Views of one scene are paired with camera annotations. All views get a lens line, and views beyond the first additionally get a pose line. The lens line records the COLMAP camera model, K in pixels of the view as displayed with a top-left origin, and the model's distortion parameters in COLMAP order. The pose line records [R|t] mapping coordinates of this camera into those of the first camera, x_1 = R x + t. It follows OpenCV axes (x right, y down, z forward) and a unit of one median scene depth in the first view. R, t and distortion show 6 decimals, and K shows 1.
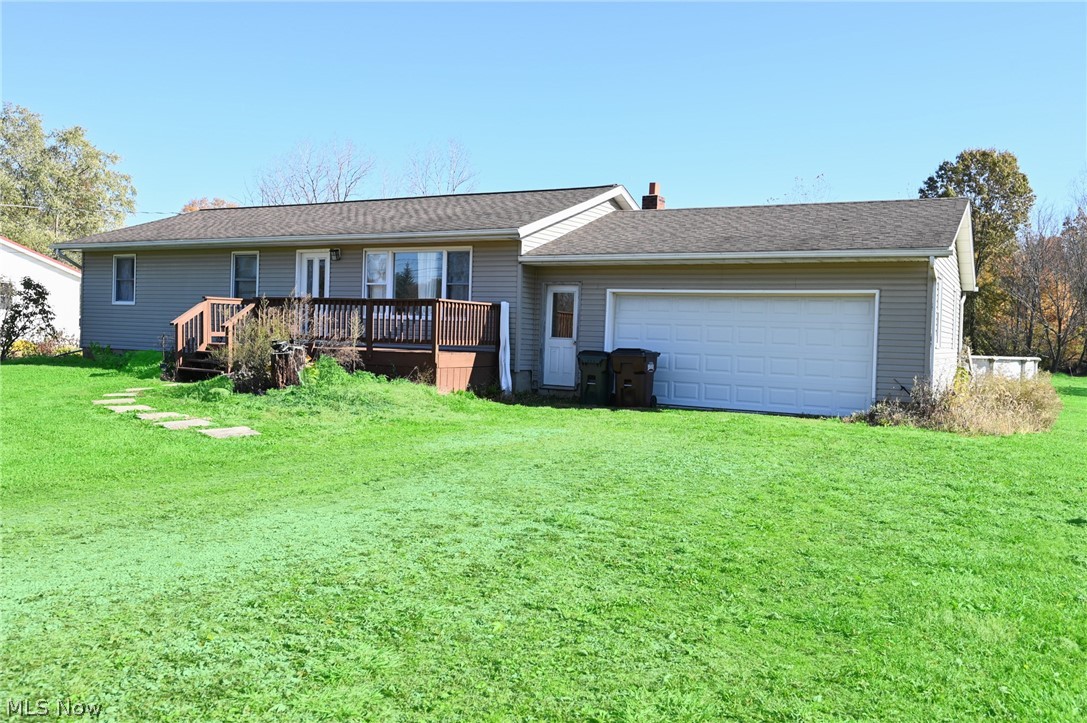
lens RADIAL K [[887.0, 0, 543.5], [0, 887.0, 361.5], [0, 0, 1]] dist [-0.006445, -0.003018]
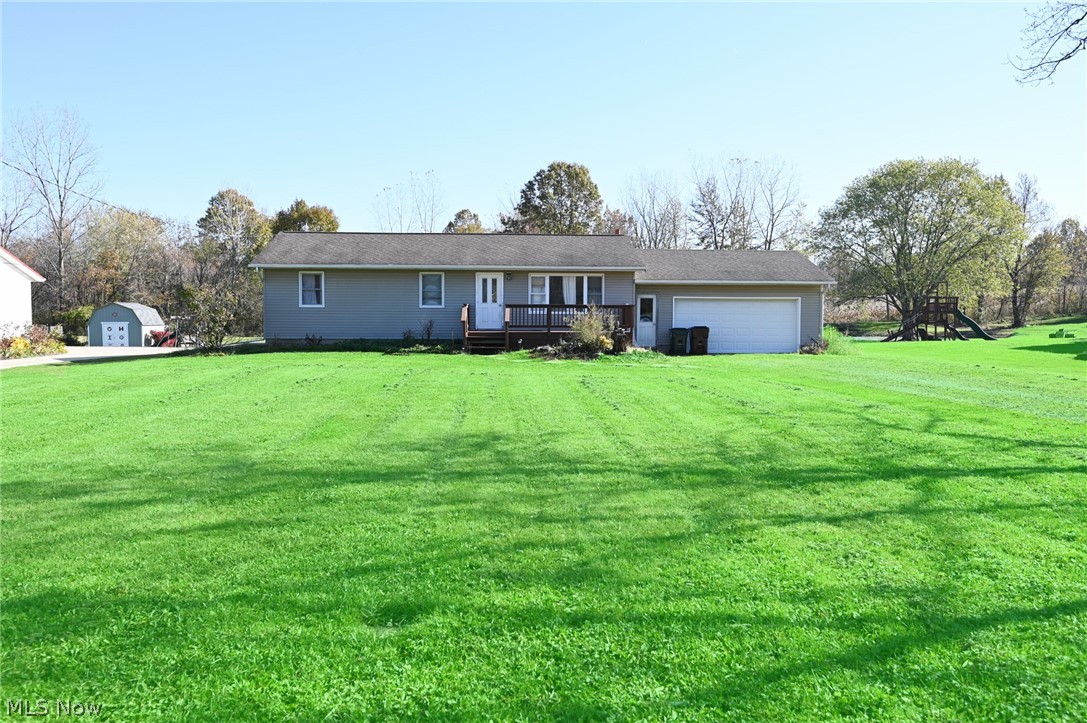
lens RADIAL K [[887.0, 0, 543.5], [0, 887.0, 361.5], [0, 0, 1]] dist [-0.006445, -0.003018]
pose [[0.846751, -0.058865, 0.528723, -1.036076], [0.039661, 0.998079, 0.047604, -0.036655], [-0.530509, -0.019340, 0.847459, -0.429687]]
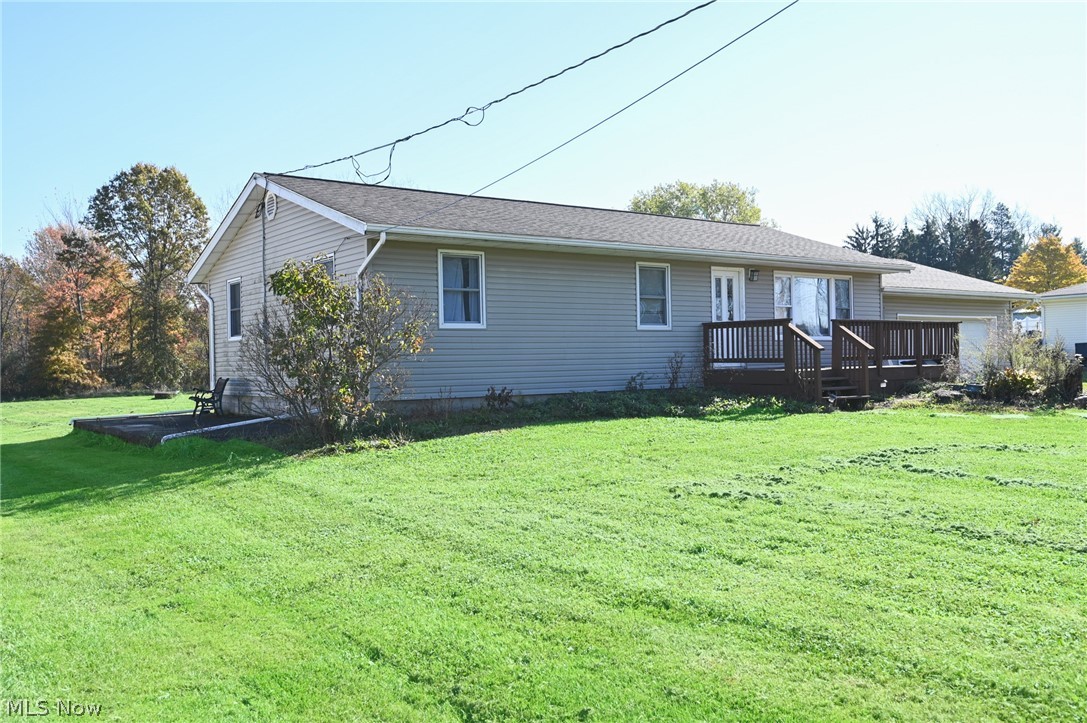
lens RADIAL K [[964.5, 0, 543.5], [0, 964.5, 361.5], [0, 0, 1]] dist [0.002174, 0.000266]
pose [[0.424261, -0.037120, 0.904779, -1.229141], [0.059717, 0.998131, 0.012948, -0.053673], [-0.903569, 0.048537, 0.425685, 0.747191]]
